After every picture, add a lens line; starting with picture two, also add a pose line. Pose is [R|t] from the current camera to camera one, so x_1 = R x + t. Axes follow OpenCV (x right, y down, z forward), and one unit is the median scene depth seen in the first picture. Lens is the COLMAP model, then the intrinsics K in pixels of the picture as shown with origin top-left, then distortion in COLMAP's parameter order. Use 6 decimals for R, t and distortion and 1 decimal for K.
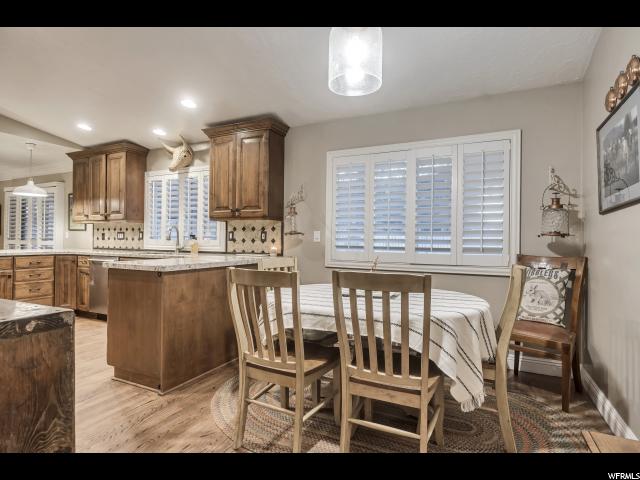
lens RADIAL K [[339.4, 0, 318.1], [0, 339.4, 238.0], [0, 0, 1]] dist [-0.002741, -0.000396]
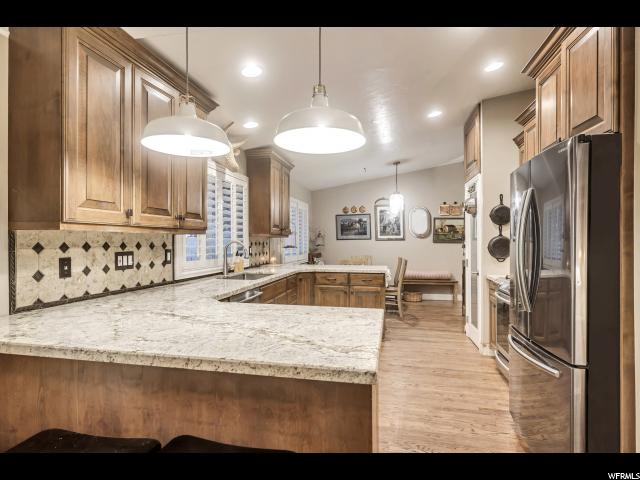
lens RADIAL K [[339.4, 0, 314.5], [0, 339.4, 239.2], [0, 0, 1]] dist [-0.002741, -0.000396]
pose [[-0.219262, -0.008132, 0.975632, -1.200462], [-0.009554, 0.999935, 0.006188, -0.044624], [-0.975619, -0.007965, -0.219326, 0.958807]]
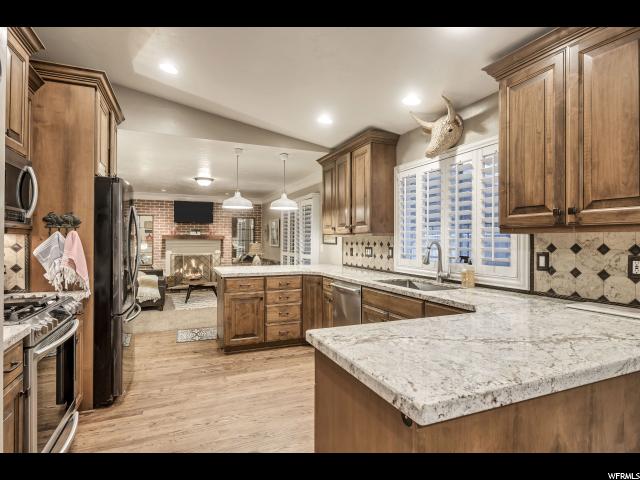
lens RADIAL K [[339.4, 0, 319.3], [0, 339.4, 241.6], [0, 0, 1]] dist [-0.002741, -0.000396]
pose [[0.755027, -0.006552, -0.655661, -0.161132], [0.009684, 0.999952, 0.001158, -0.037038], [0.655622, -0.007224, 0.755055, 0.356944]]
